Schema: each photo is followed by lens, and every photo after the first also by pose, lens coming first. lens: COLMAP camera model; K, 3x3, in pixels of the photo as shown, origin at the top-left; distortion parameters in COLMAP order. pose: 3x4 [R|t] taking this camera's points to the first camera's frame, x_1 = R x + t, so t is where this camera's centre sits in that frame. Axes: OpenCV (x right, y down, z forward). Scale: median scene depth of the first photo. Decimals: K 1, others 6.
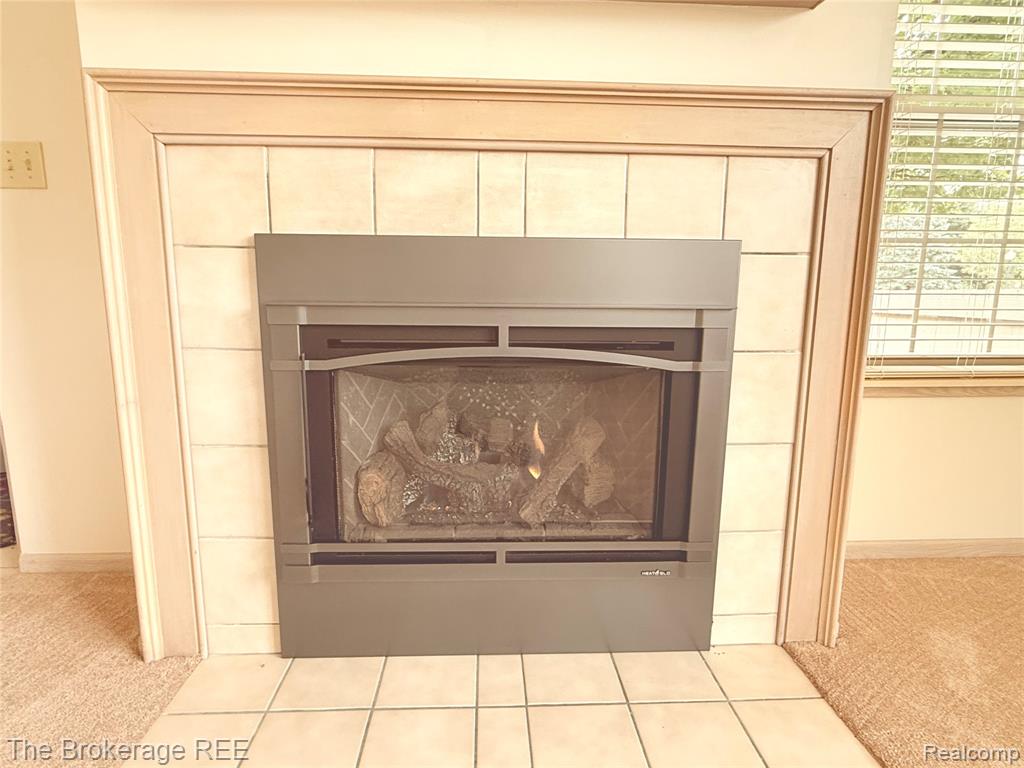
lens RADIAL K [[581.5, 0, 503.7], [0, 581.5, 378.4], [0, 0, 1]] dist [0.004449, 0.000300]
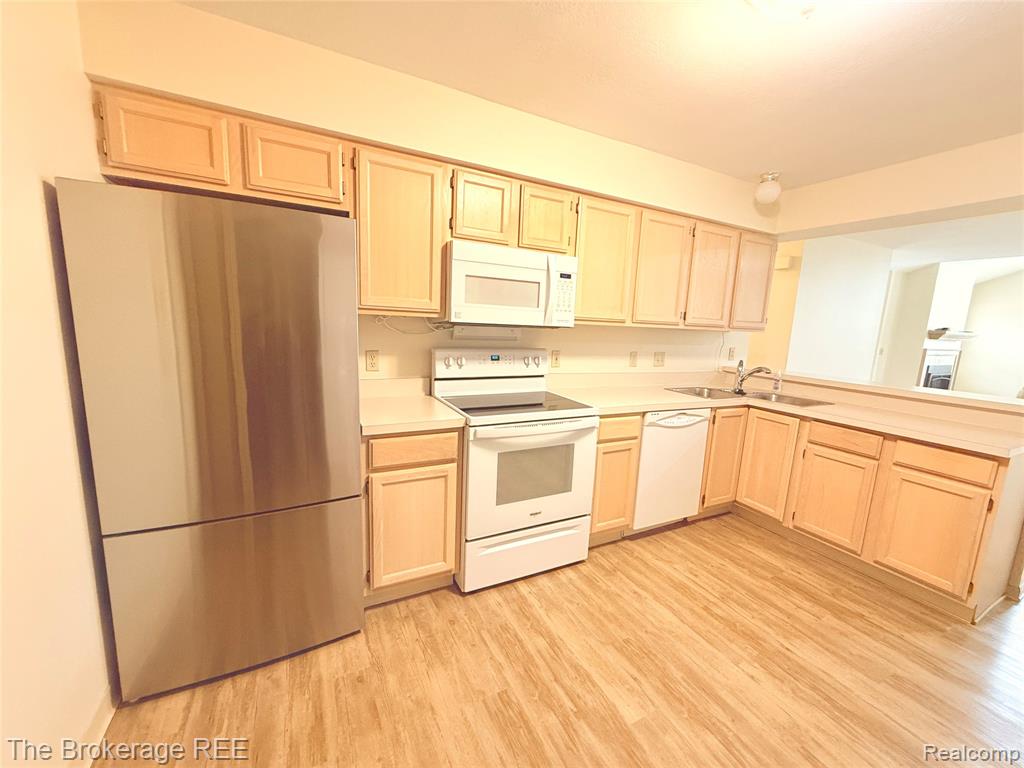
lens RADIAL K [[407.4, 0, 511.4], [0, 407.4, 384.0], [0, 0, 1]] dist [0.000241, -0.000743]
pose [[0.912727, -0.028415, 0.407581, -8.040398], [0.029759, 0.999552, 0.003043, -0.157139], [-0.407485, 0.009352, 0.913164, -1.886448]]
